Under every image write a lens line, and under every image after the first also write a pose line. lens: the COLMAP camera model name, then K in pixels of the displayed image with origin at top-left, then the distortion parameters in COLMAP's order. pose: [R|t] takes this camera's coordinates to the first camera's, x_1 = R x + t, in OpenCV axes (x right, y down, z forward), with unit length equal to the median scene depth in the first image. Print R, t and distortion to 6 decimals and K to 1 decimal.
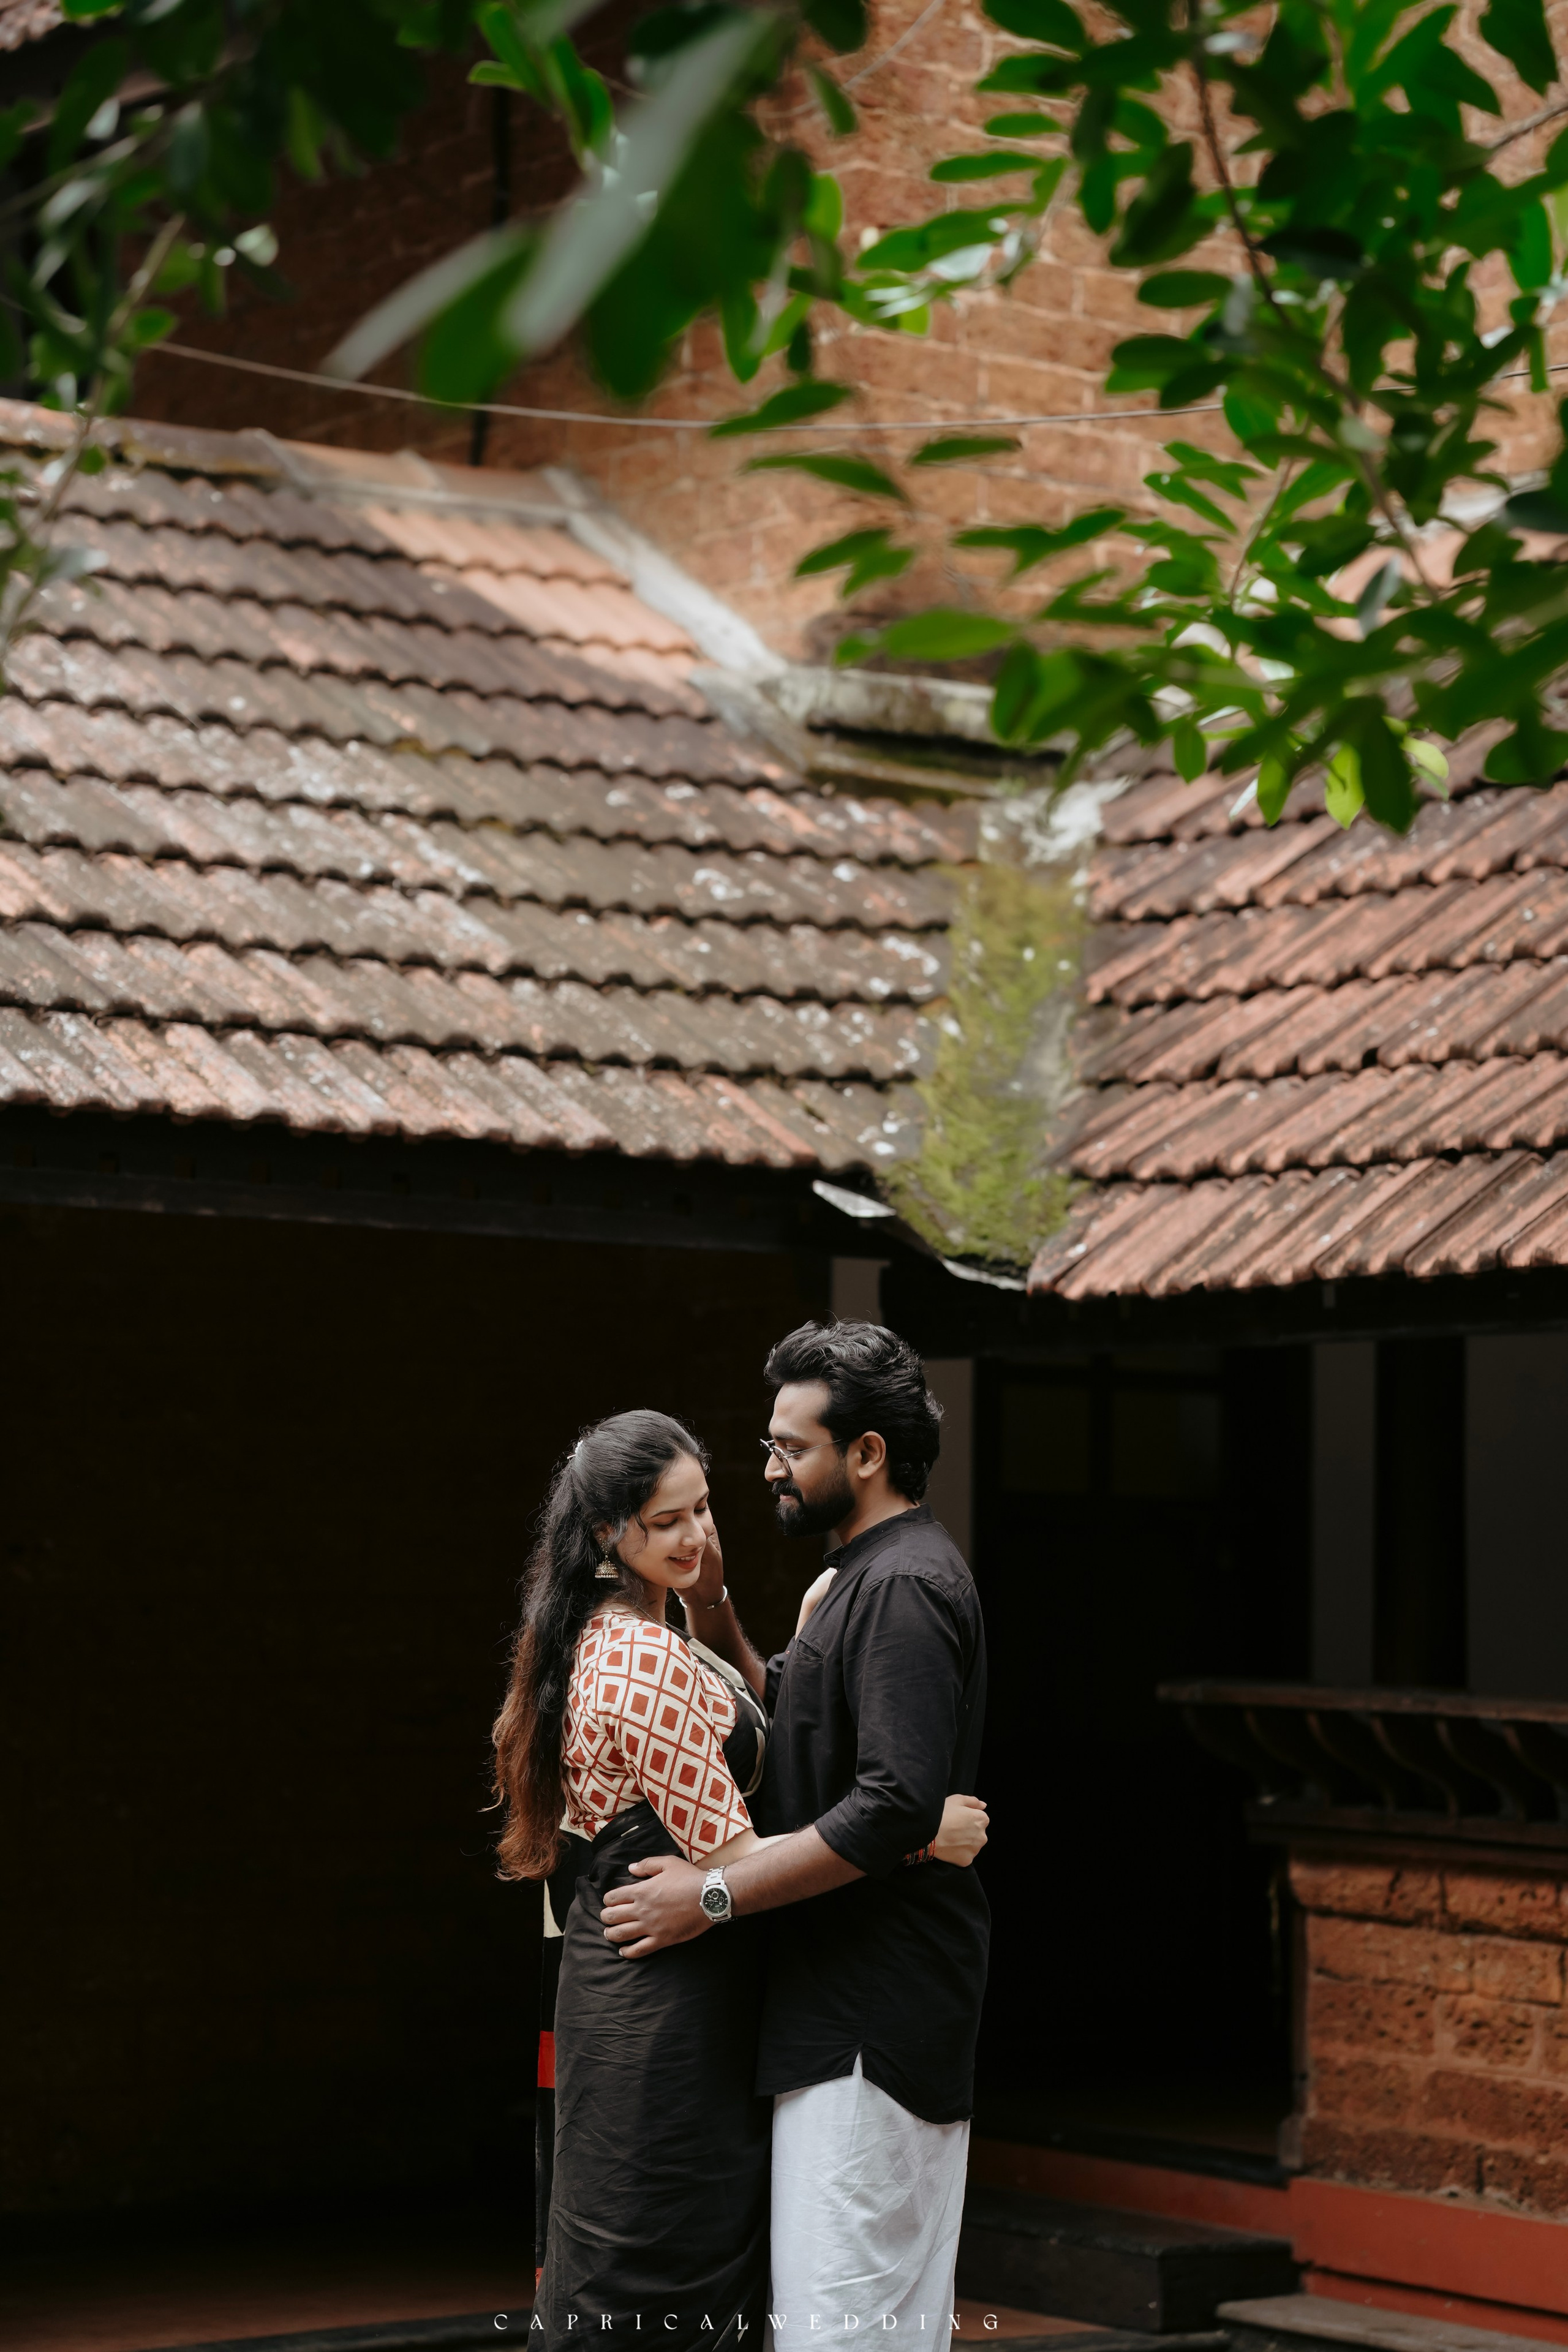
lens RADIAL K [[5776.8, 0, 918.7], [0, 5776.8, 1209.7], [0, 0, 1]] dist [0.602830, 0.582596]
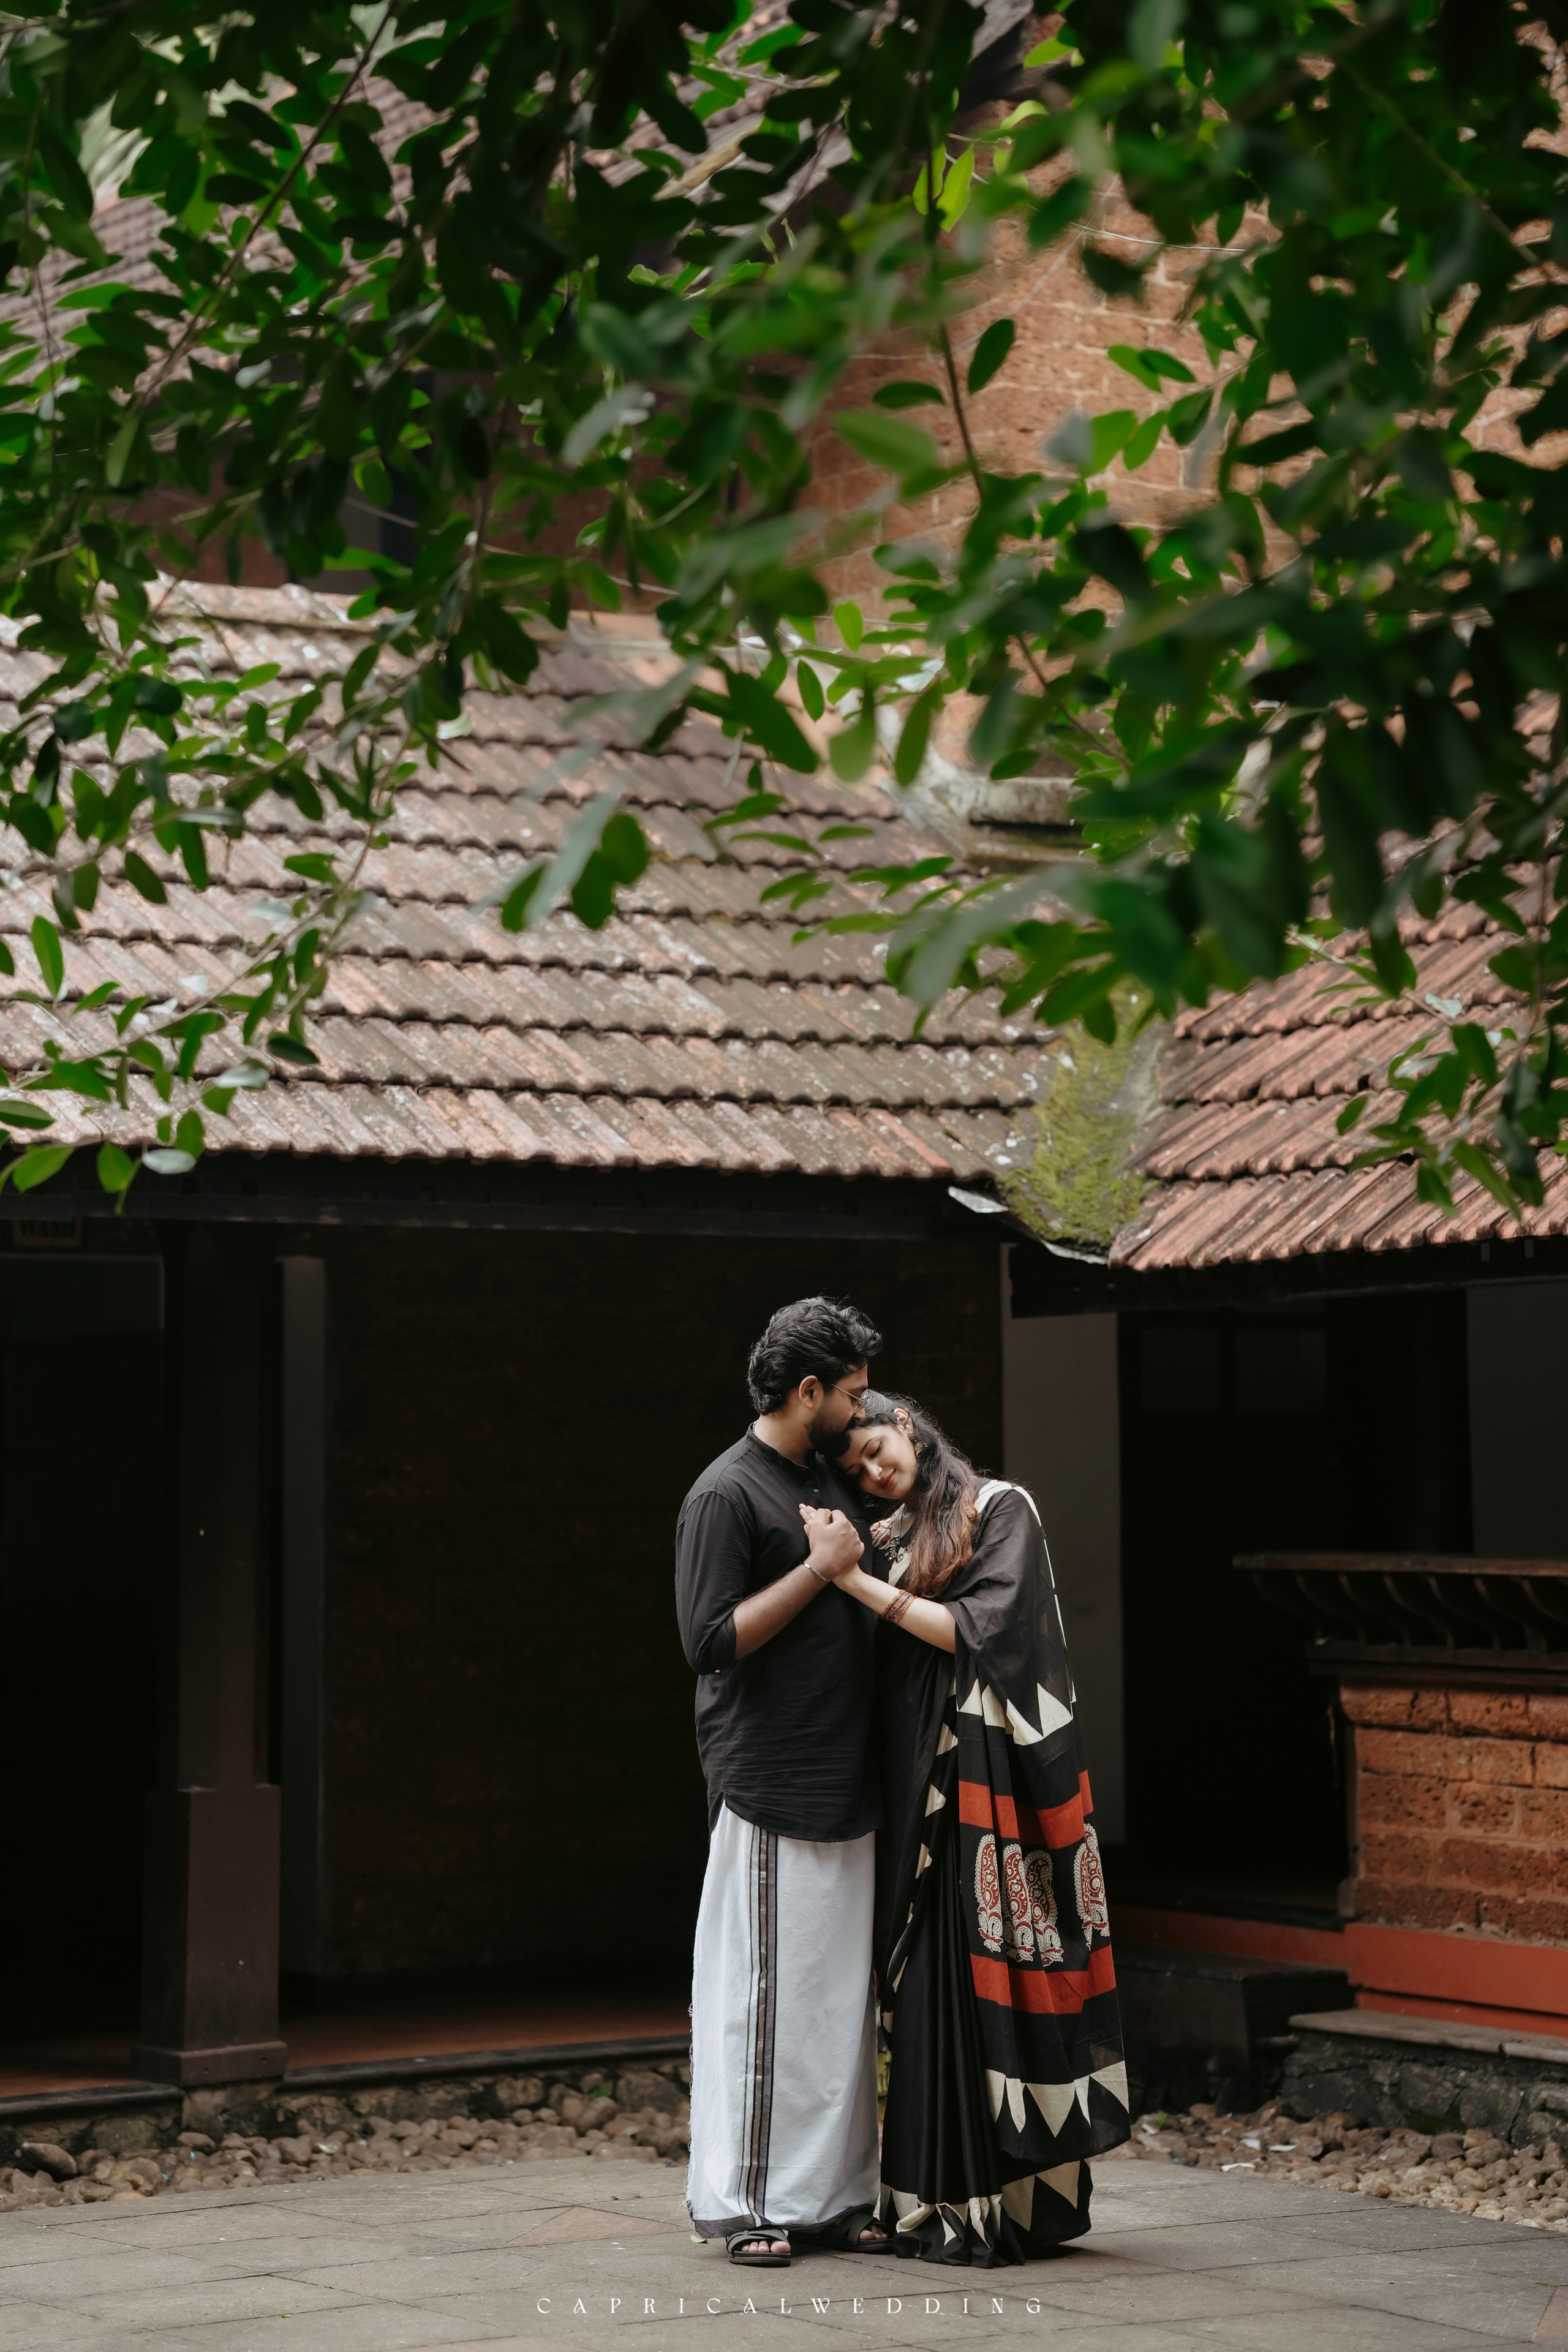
lens RADIAL K [[5695.7, 0, 912.0], [0, 5695.7, 1181.6], [0, 0, 1]] dist [0.464411, -0.152406]
pose [[0.997257, -0.027882, -0.068569, 0.061643], [0.028524, 0.999558, 0.008407, -0.016910], [0.068304, -0.010340, 0.997611, -0.309480]]
